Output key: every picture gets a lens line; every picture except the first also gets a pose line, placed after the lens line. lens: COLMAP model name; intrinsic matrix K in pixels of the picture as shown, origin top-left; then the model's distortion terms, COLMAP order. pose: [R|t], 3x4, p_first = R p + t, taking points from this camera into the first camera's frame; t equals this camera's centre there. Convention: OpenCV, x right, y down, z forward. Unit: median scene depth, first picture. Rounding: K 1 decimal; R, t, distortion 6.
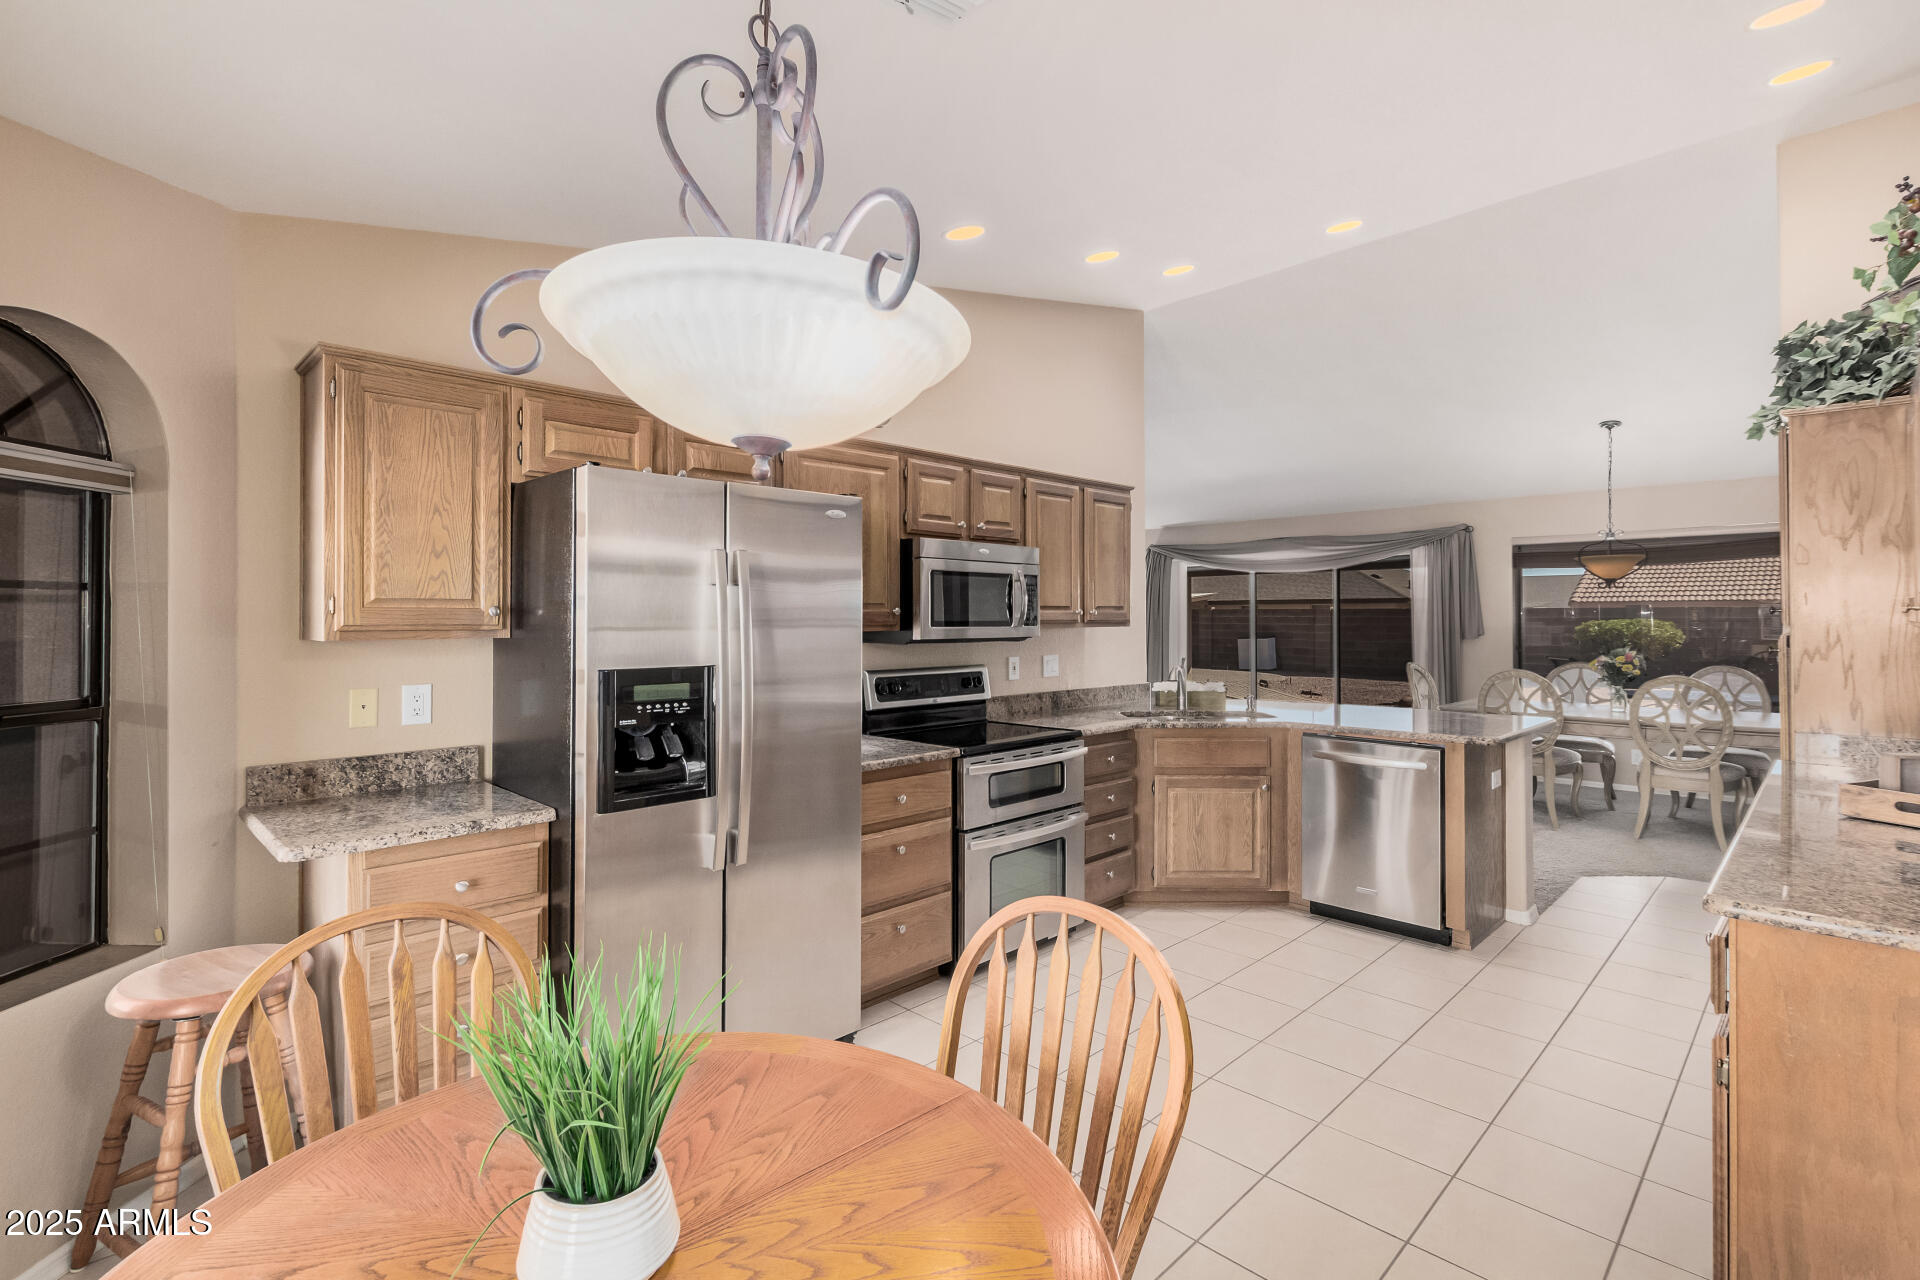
lens RADIAL K [[881.1, 0, 947.8], [0, 881.1, 625.0], [0, 0, 1]] dist [0.005436, -0.001449]
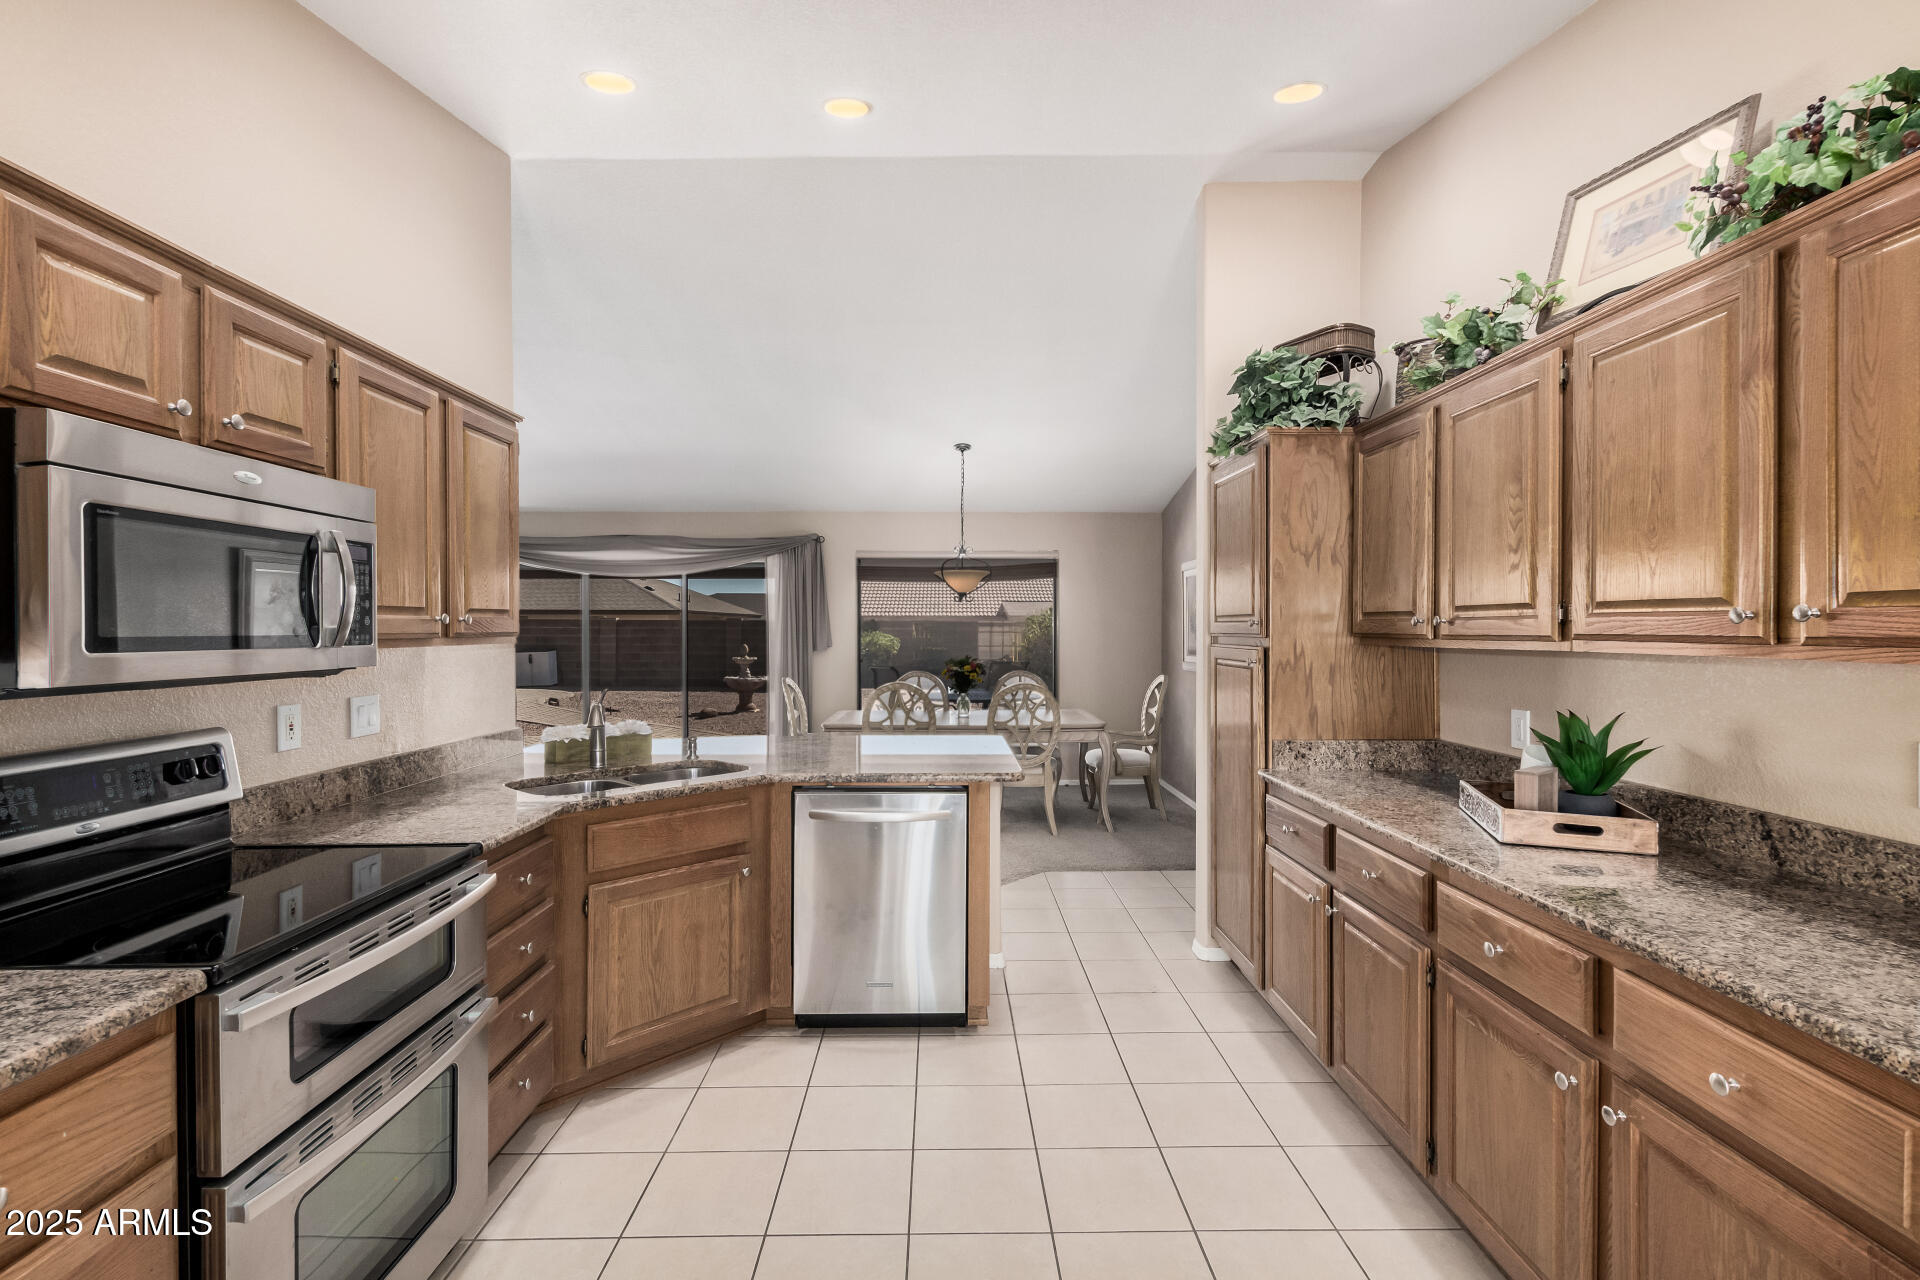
lens RADIAL K [[881.1, 0, 957.8], [0, 881.1, 638.2], [0, 0, 1]] dist [0.005436, -0.001449]
pose [[0.691779, -0.005957, 0.722085, -0.028956], [0.004197, 0.999982, 0.004228, -0.003319], [-0.722097, 0.000106, 0.691791, 0.392117]]
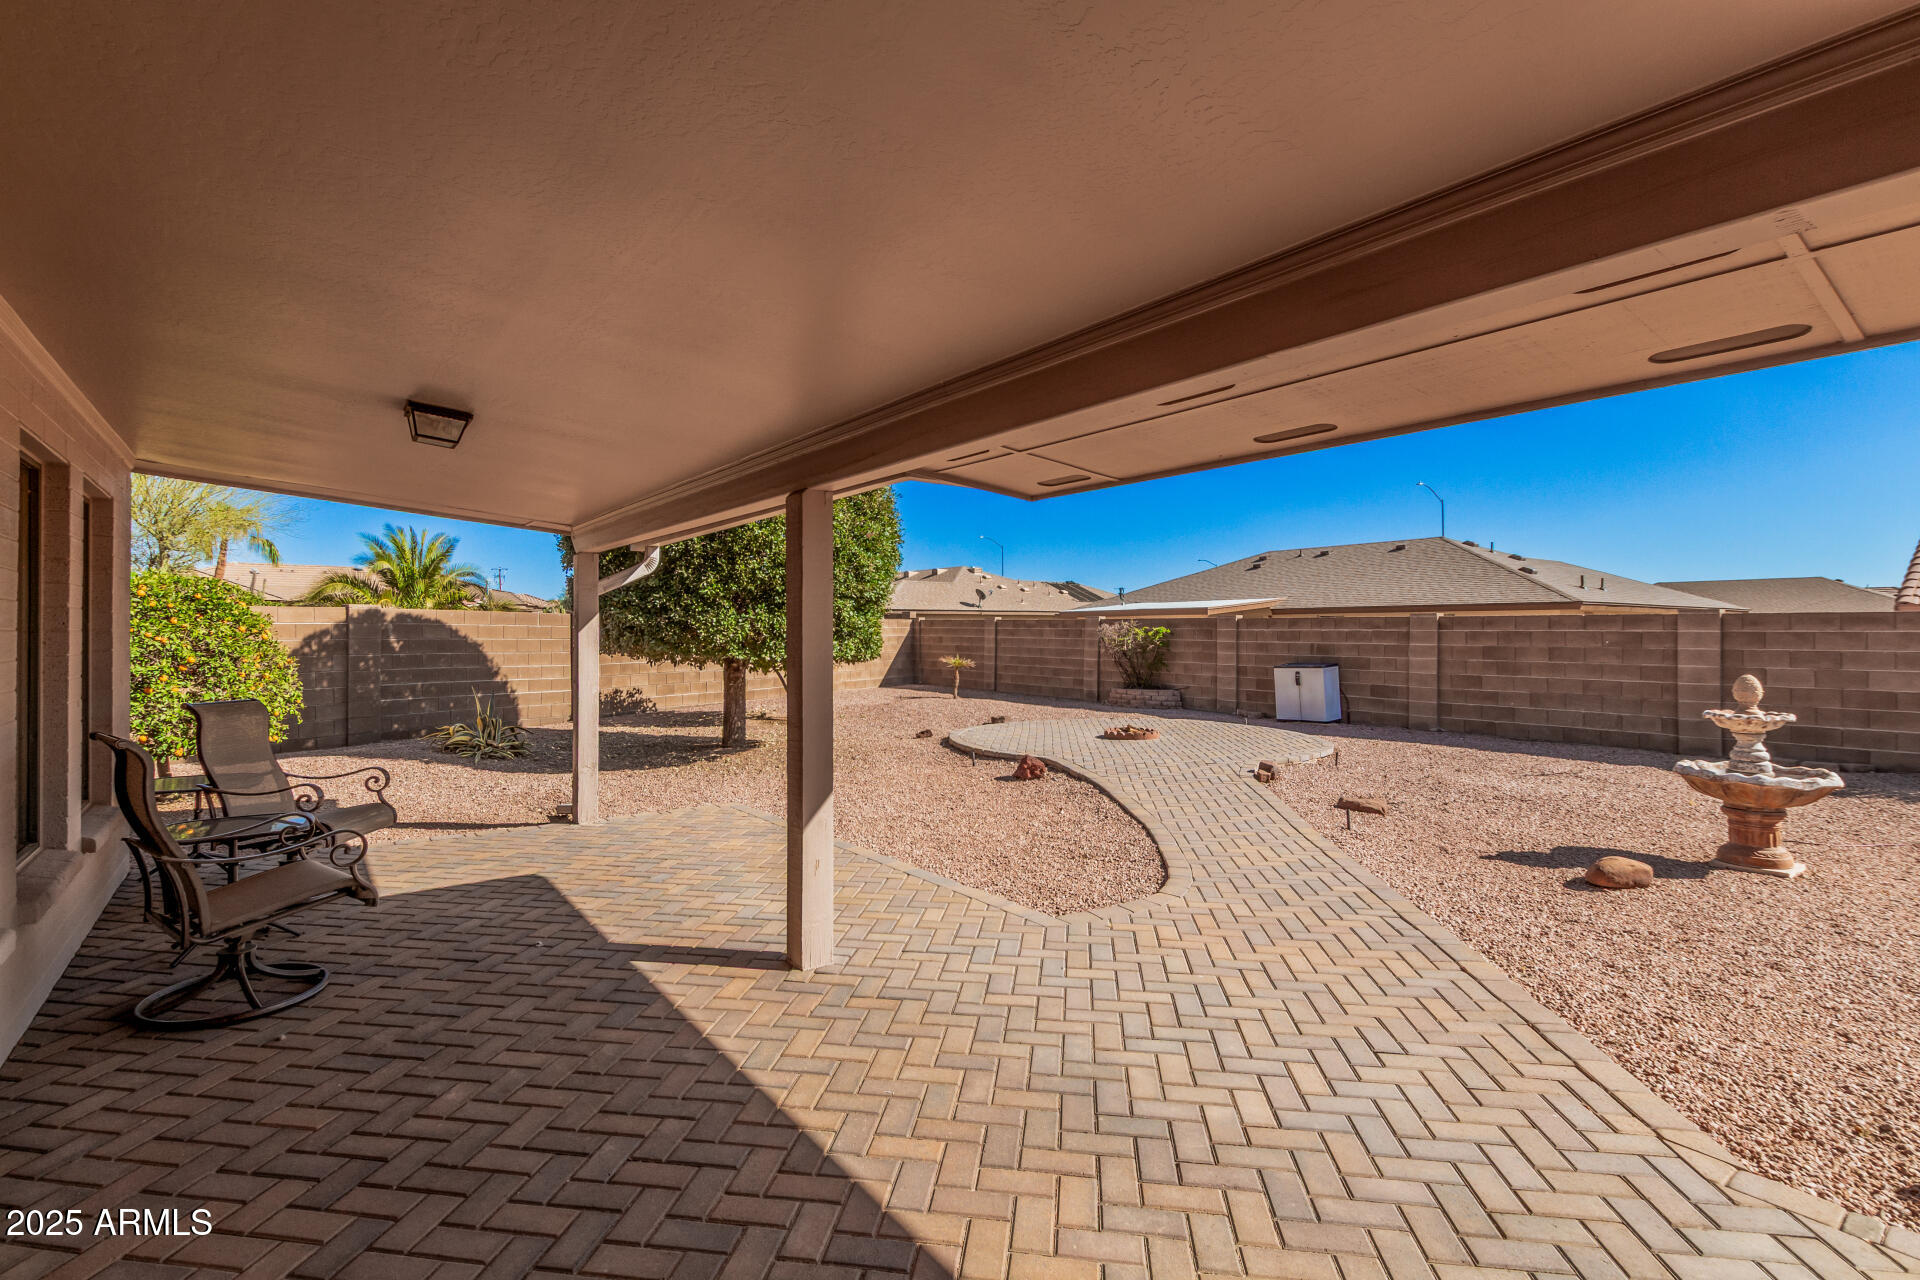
lens RADIAL K [[881.1, 0, 957.0], [0, 881.1, 634.2], [0, 0, 1]] dist [0.005436, -0.001449]
pose [[0.991963, -0.000073, -0.126529, 1.314208], [-0.000542, 0.999988, -0.004821, -0.026440], [0.126528, 0.004851, 0.991951, 2.631354]]
